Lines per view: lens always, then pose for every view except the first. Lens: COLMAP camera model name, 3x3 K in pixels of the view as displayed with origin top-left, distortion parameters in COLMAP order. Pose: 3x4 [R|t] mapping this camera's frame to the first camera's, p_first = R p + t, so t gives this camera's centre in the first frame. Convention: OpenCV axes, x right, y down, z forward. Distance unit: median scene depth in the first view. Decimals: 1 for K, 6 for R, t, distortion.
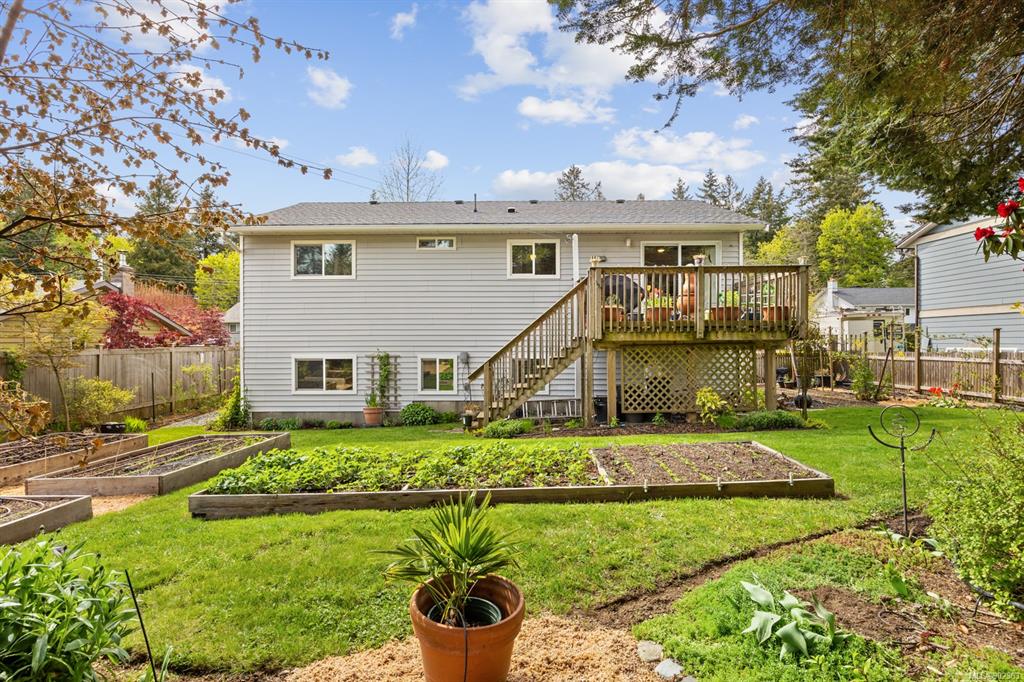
lens RADIAL K [[515.2, 0, 512.0], [0, 515.2, 341.0], [0, 0, 1]] dist [-0.002600, -0.000662]
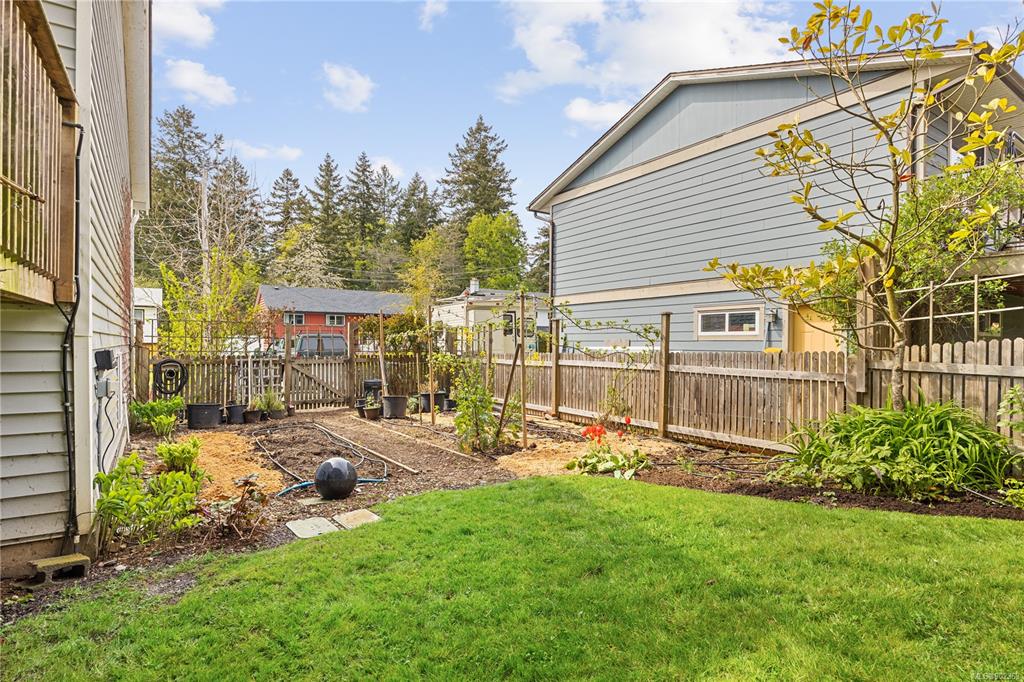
lens RADIAL K [[527.6, 0, 512.0], [0, 527.6, 341.0], [0, 0, 1]] dist [0.000153, 0.000025]
pose [[0.817648, 0.011119, 0.575611, 0.274294], [-0.008481, 0.999938, -0.007268, 0.008807], [-0.575656, 0.001061, 0.817691, 0.369478]]
